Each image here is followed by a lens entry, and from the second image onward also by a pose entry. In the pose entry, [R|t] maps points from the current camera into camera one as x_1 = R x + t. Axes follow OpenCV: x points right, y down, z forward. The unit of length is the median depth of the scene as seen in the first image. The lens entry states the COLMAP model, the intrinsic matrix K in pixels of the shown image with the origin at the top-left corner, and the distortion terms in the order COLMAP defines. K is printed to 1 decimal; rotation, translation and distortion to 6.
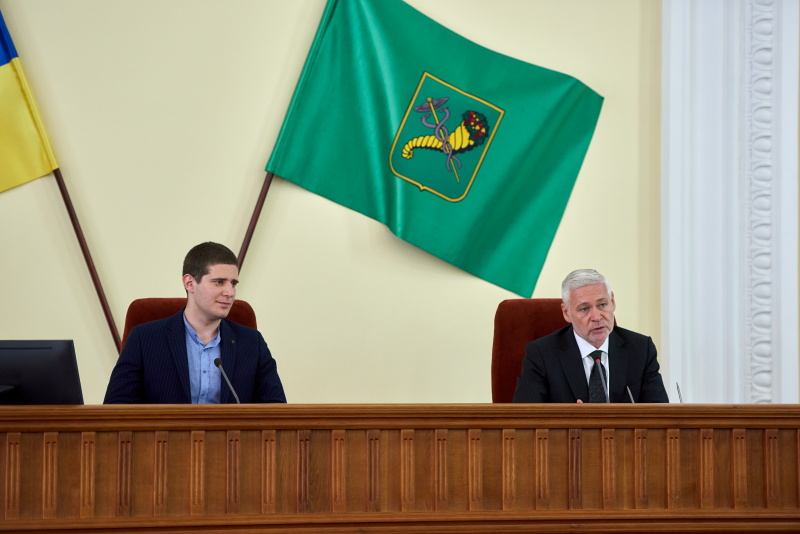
lens RADIAL K [[2563.8, 0, 400.0], [0, 2563.8, 267.0], [0, 0, 1]] dist [0.365082, 0.811987]
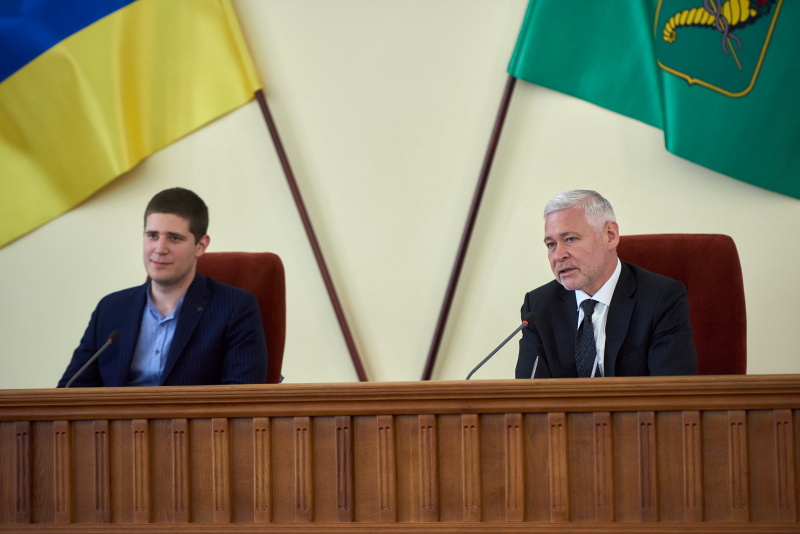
lens RADIAL K [[3595.9, 0, 400.0], [0, 3595.9, 267.0], [0, 0, 1]] dist [0.162479, 7.584431]
pose [[0.785348, -0.032621, -0.618195, 0.649286], [0.050479, 0.998660, 0.011431, 0.006915], [0.616993, -0.040183, 0.785942, 0.159264]]
